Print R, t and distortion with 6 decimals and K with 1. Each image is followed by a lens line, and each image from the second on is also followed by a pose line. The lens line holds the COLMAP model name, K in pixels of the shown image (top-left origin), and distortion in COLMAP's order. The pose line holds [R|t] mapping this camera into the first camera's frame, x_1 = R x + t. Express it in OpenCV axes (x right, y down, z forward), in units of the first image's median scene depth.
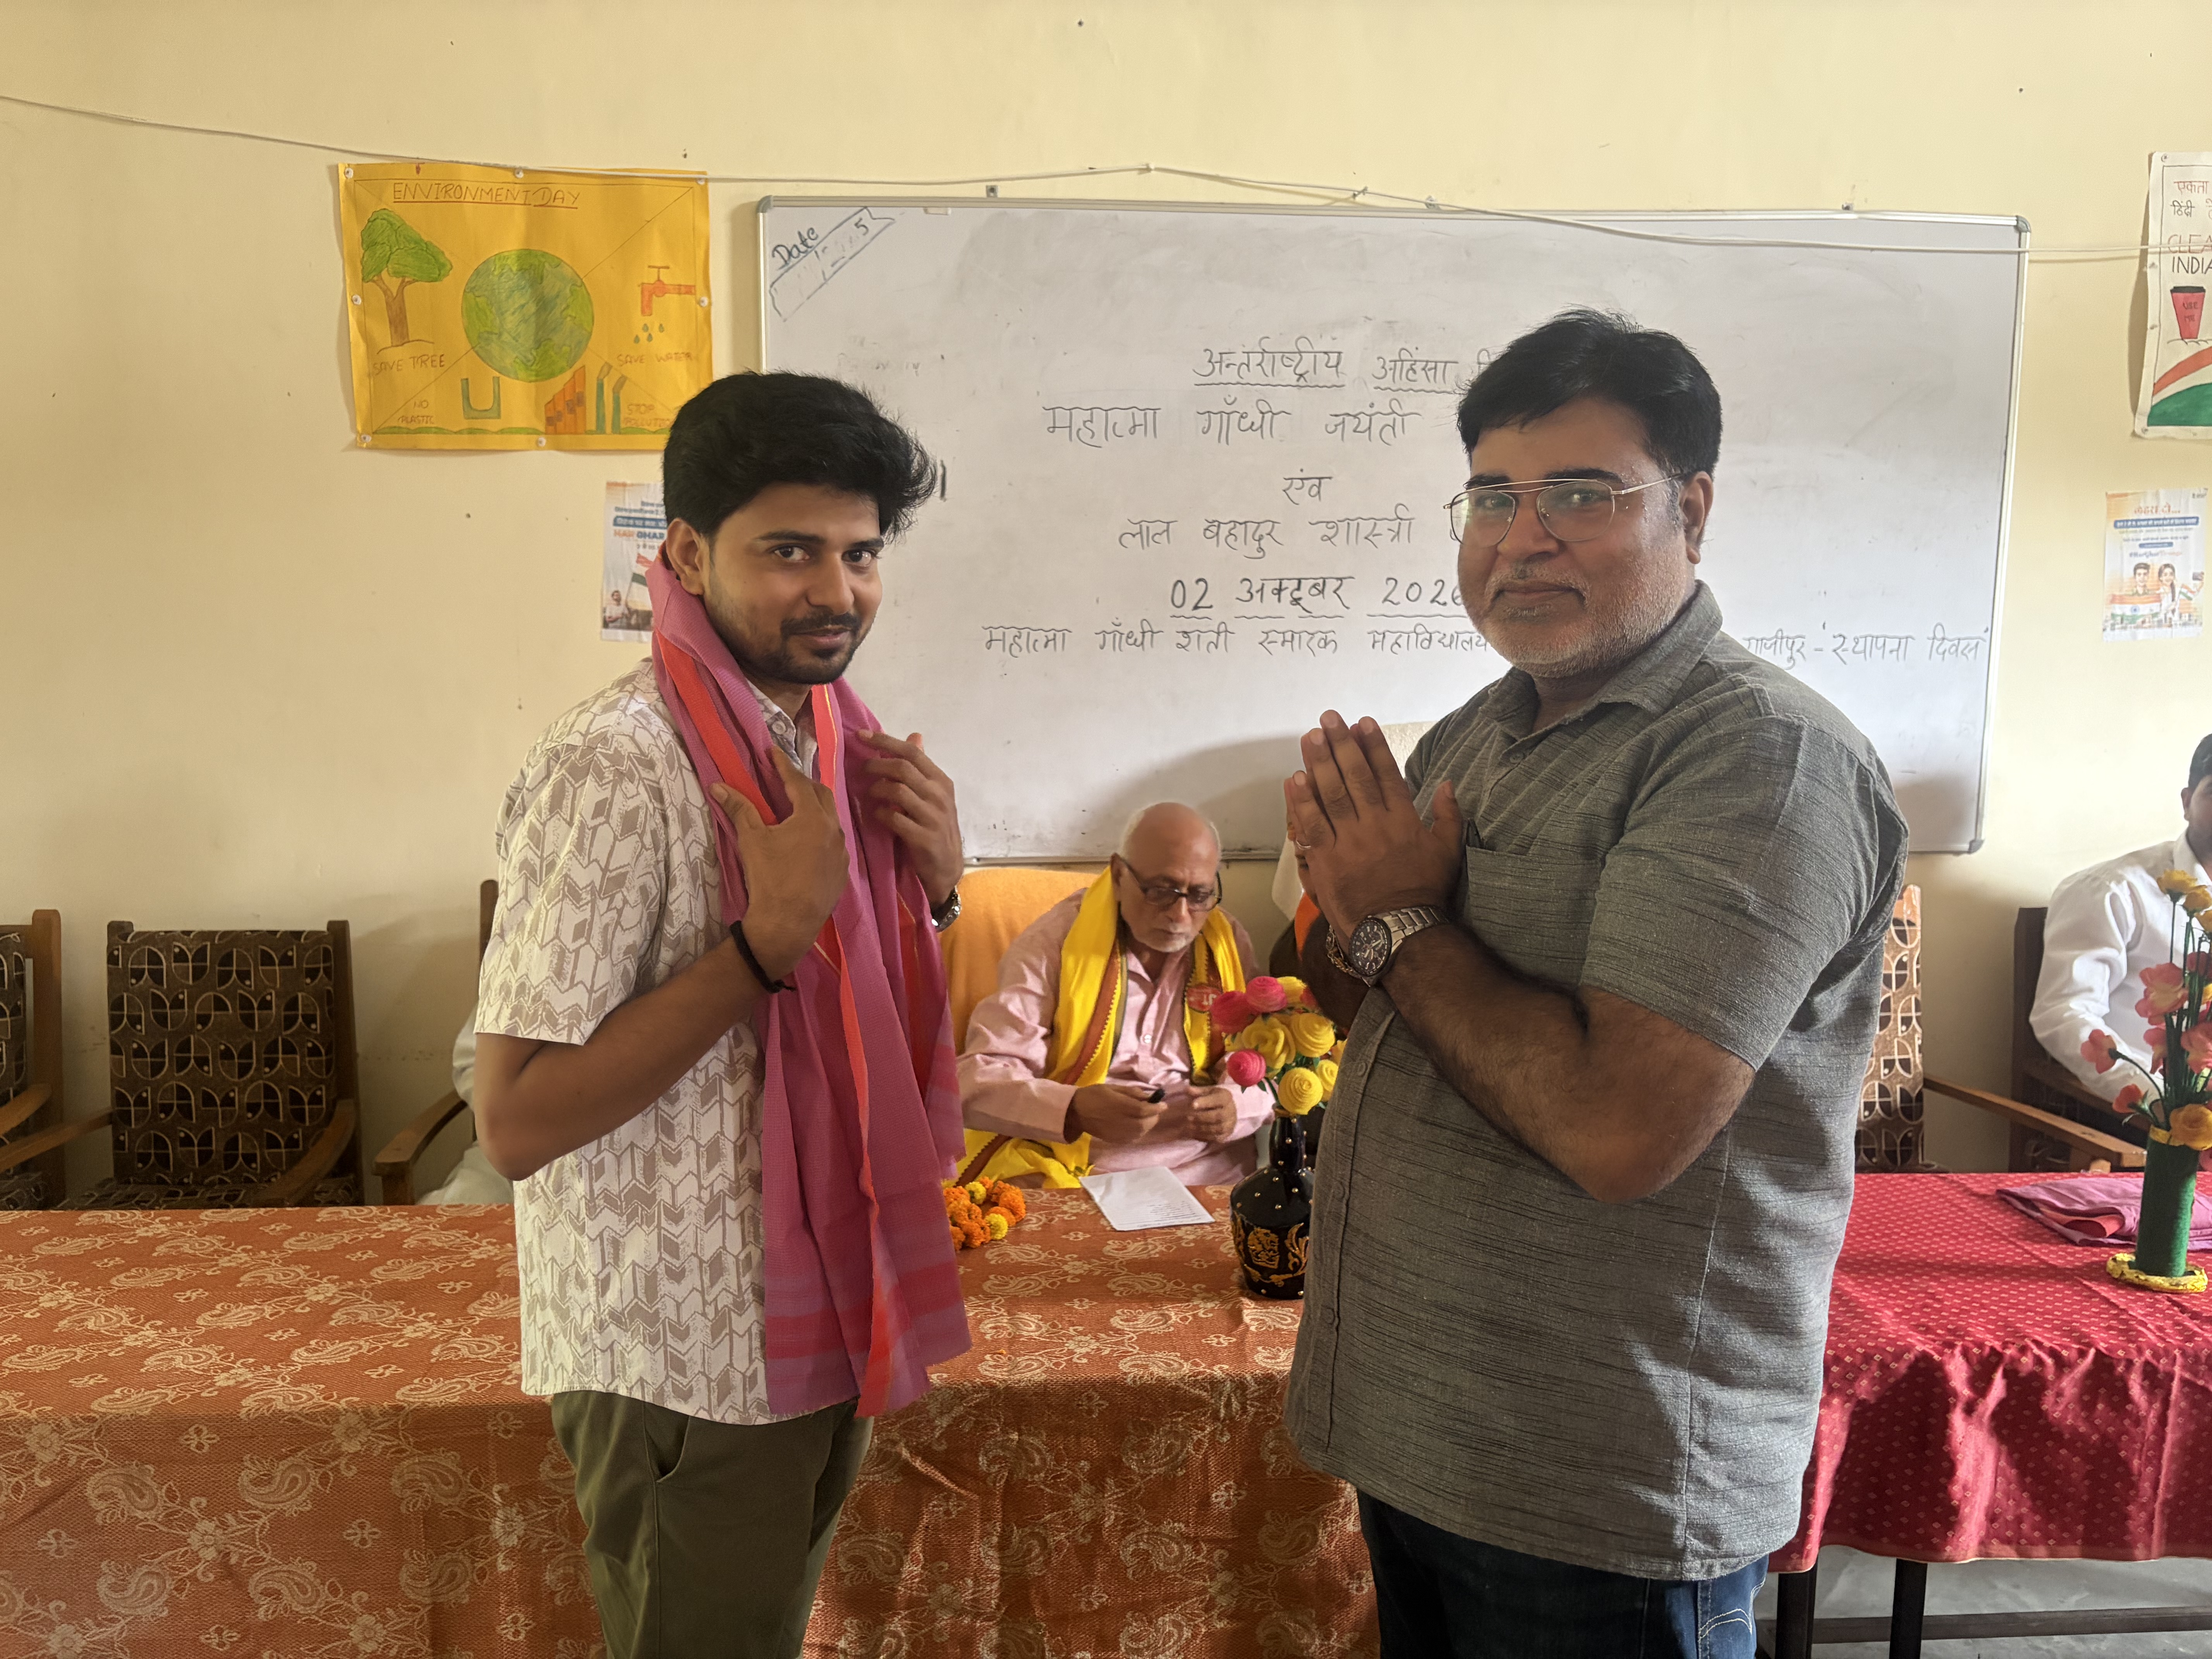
lens RADIAL K [[1678.7, 0, 1100.1], [0, 1678.7, 856.1], [0, 0, 1]] dist [0.039404, -0.037711]
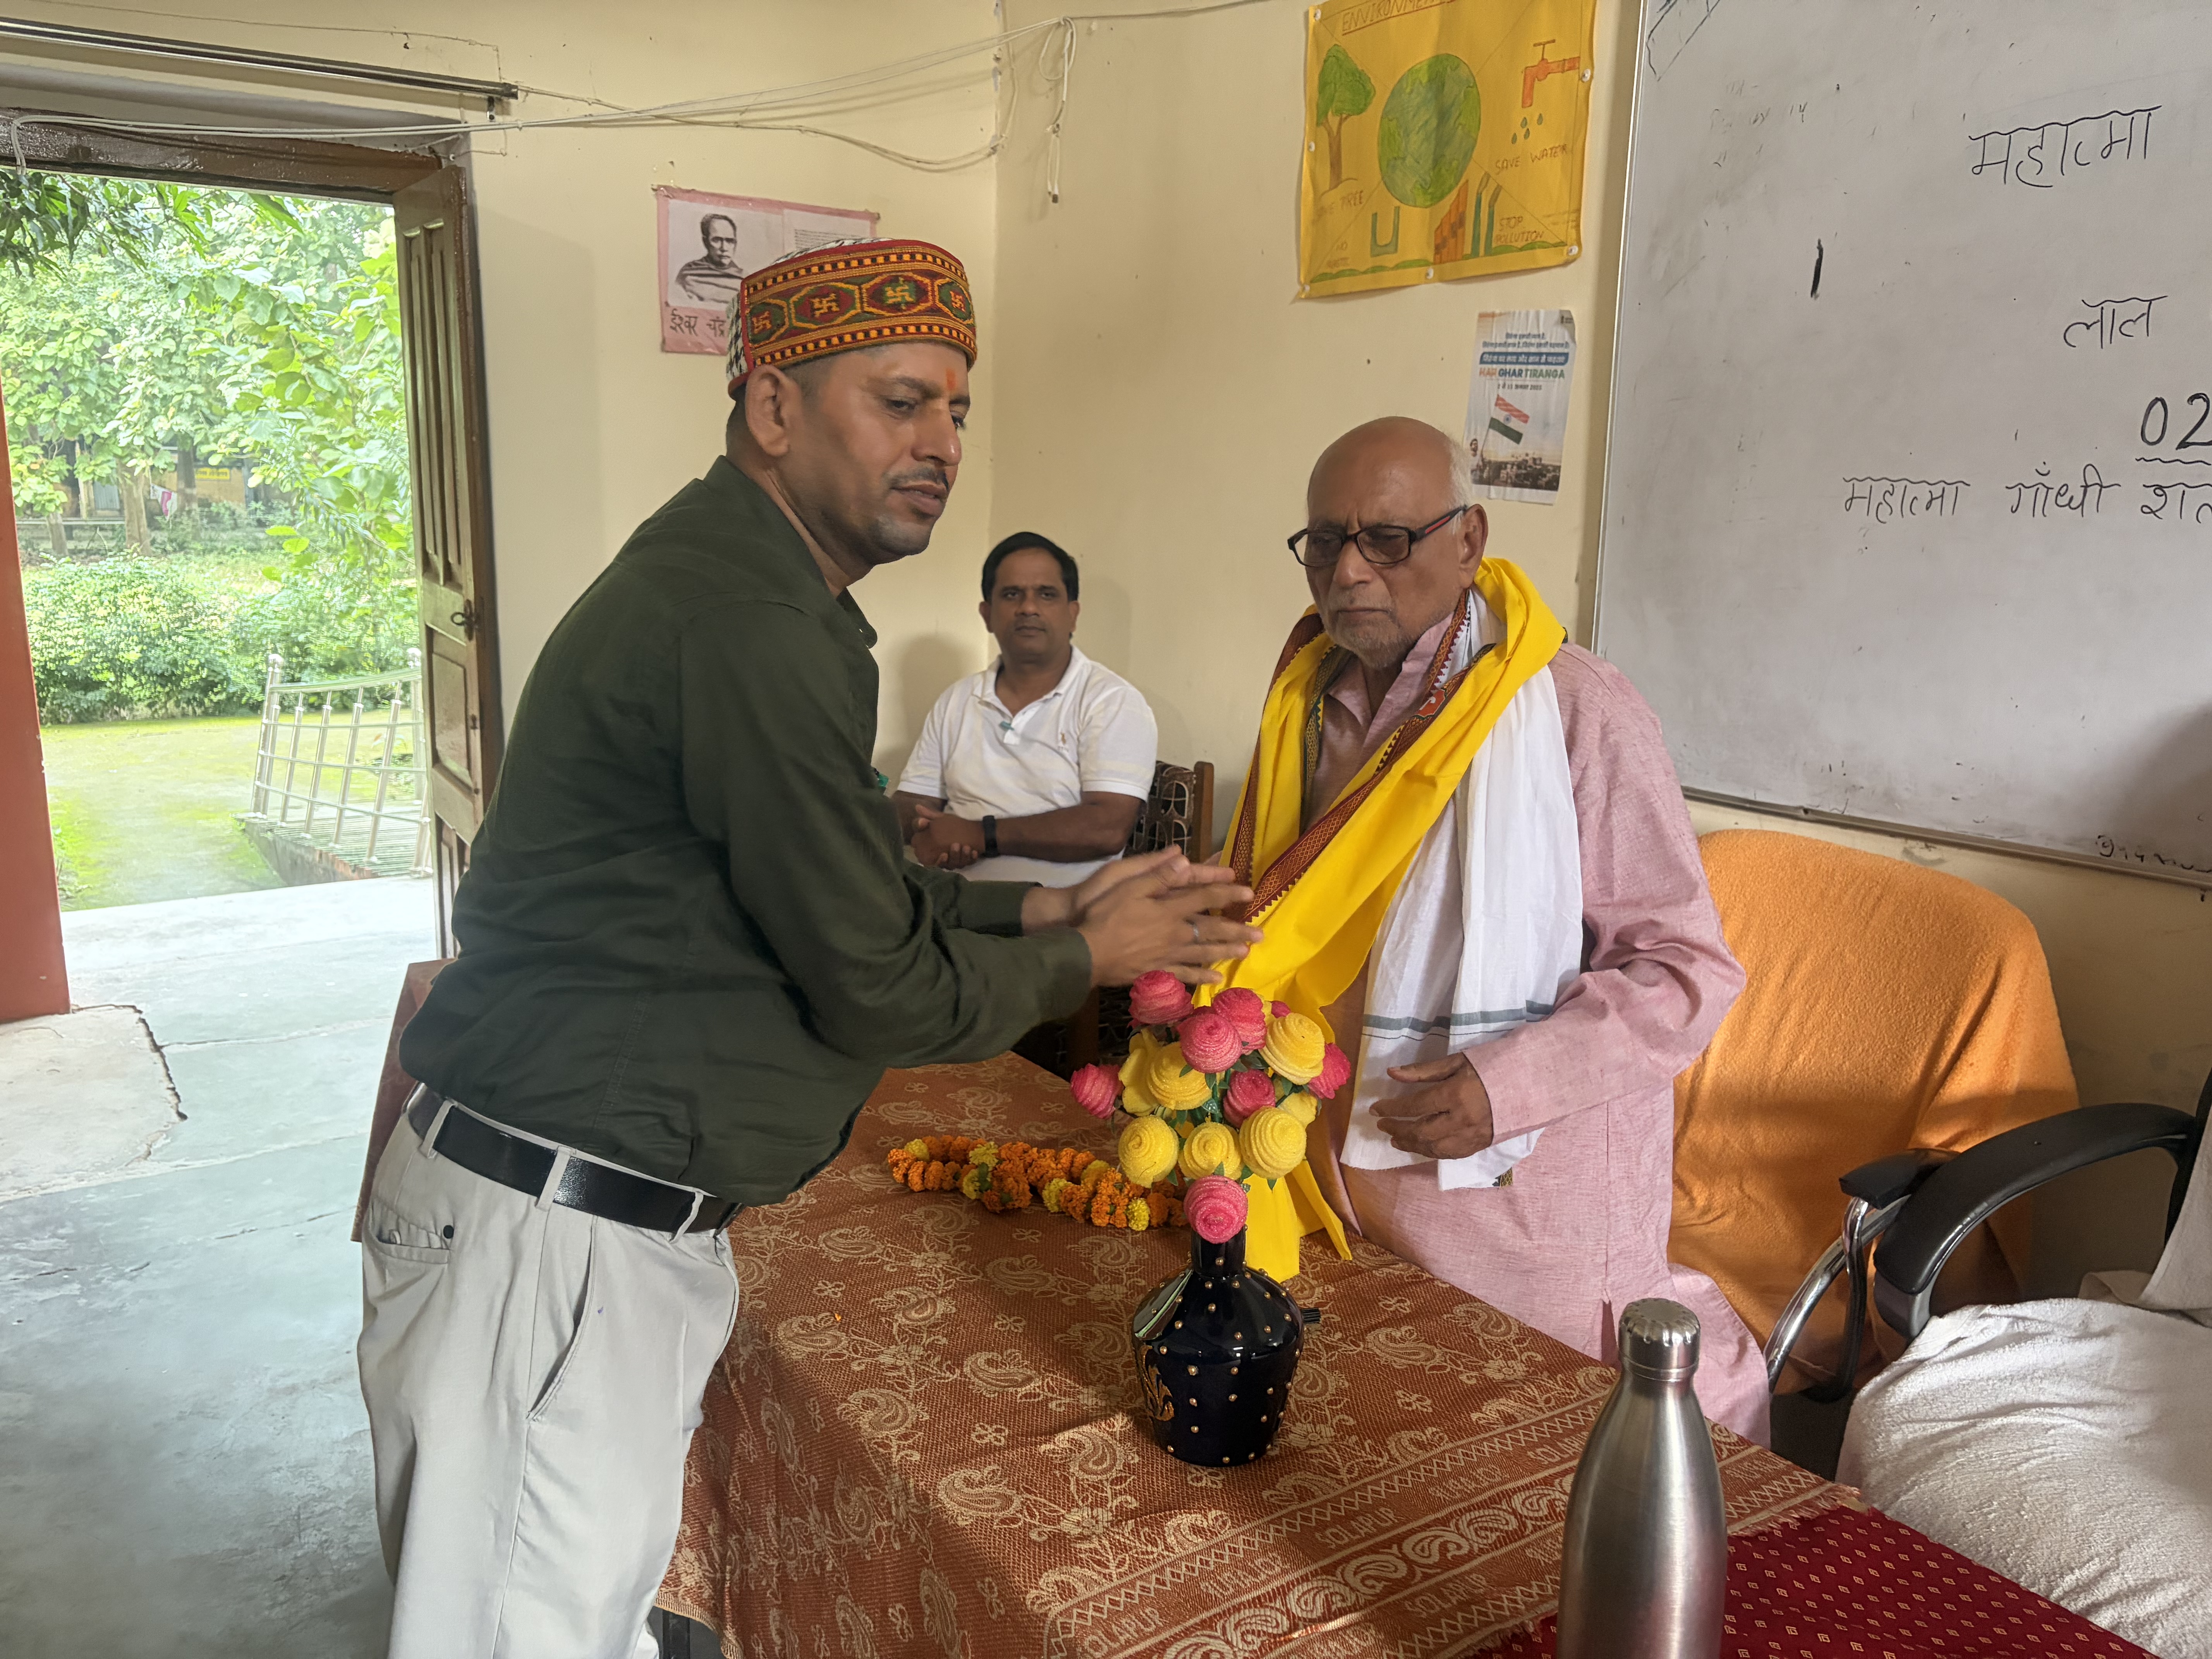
lens RADIAL K [[1678.7, 0, 1115.3], [0, 1678.7, 831.2], [0, 0, 1]] dist [0.039404, -0.037711]
pose [[0.514605, 0.176559, -0.839052, 0.401646], [-0.135150, 0.983039, 0.123968, -0.039806], [0.846709, 0.049603, 0.529739, 0.392366]]
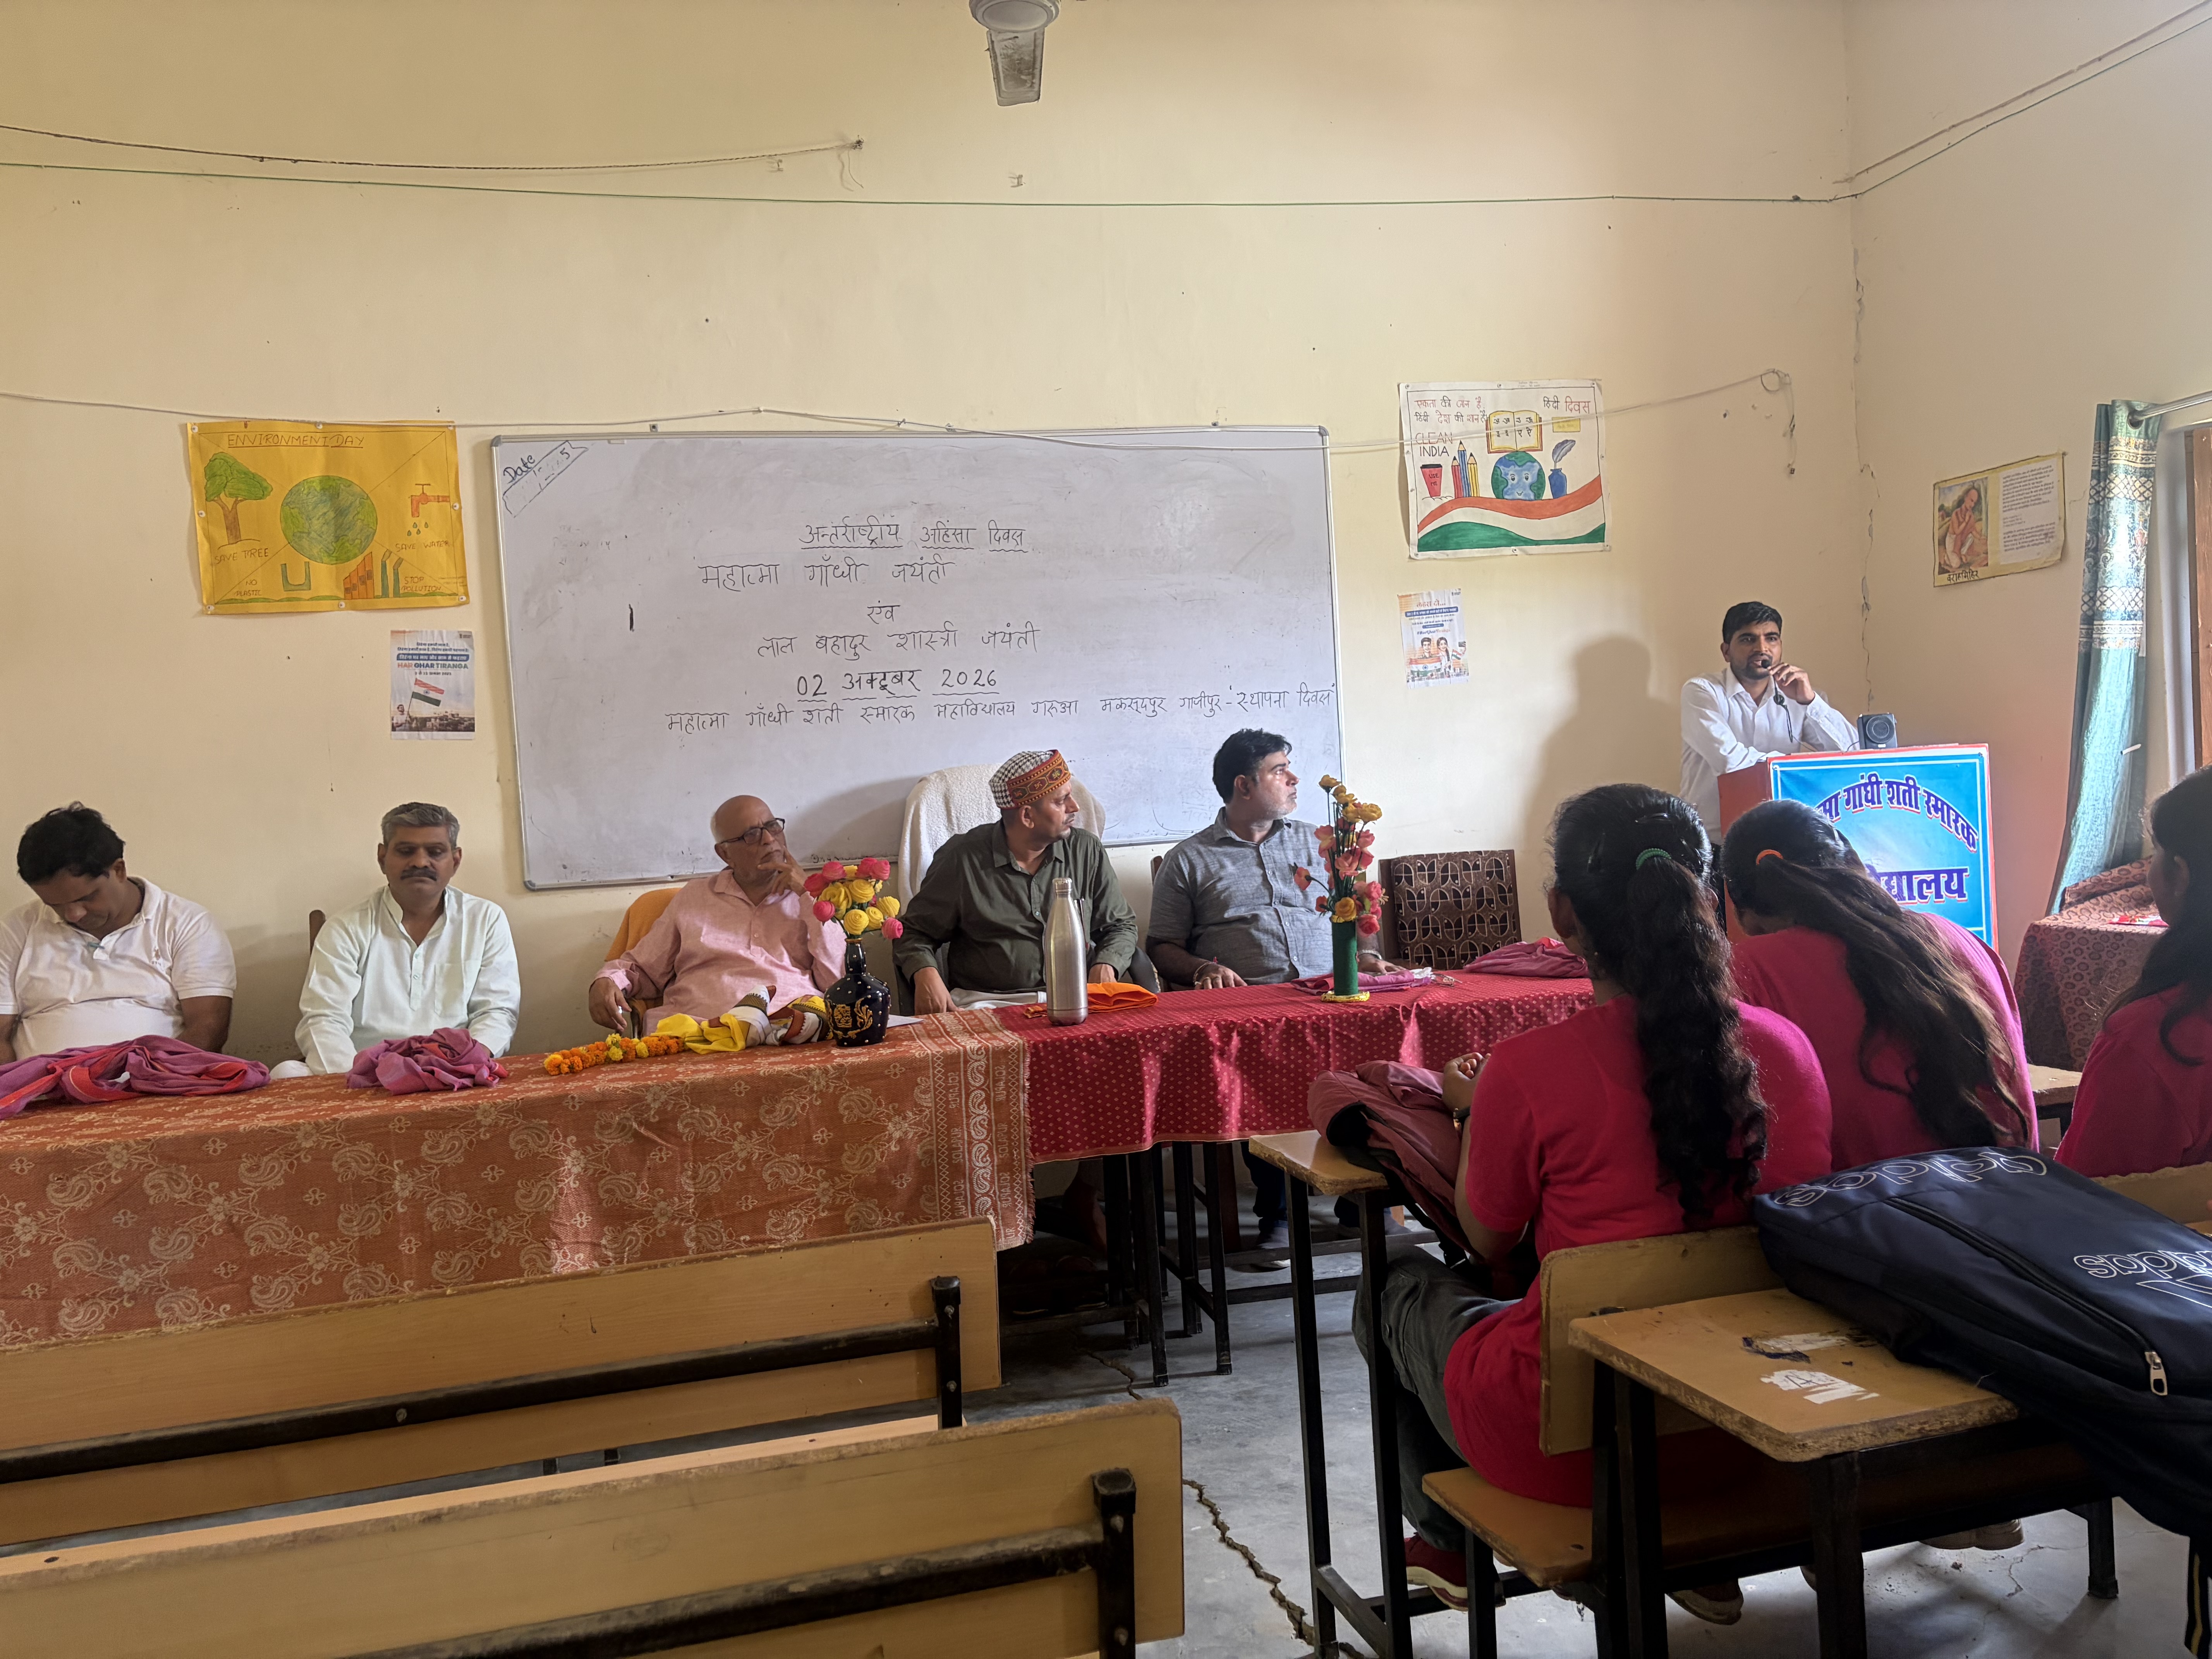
lens RADIAL K [[1678.7, 0, 1115.8], [0, 1678.7, 833.9], [0, 0, 1]] dist [0.039404, -0.037711]
pose [[0.982630, -0.069782, 0.171957, 0.056832], [0.089560, 0.989880, -0.110075, 0.166902], [-0.162536, 0.123563, 0.978935, -0.496245]]
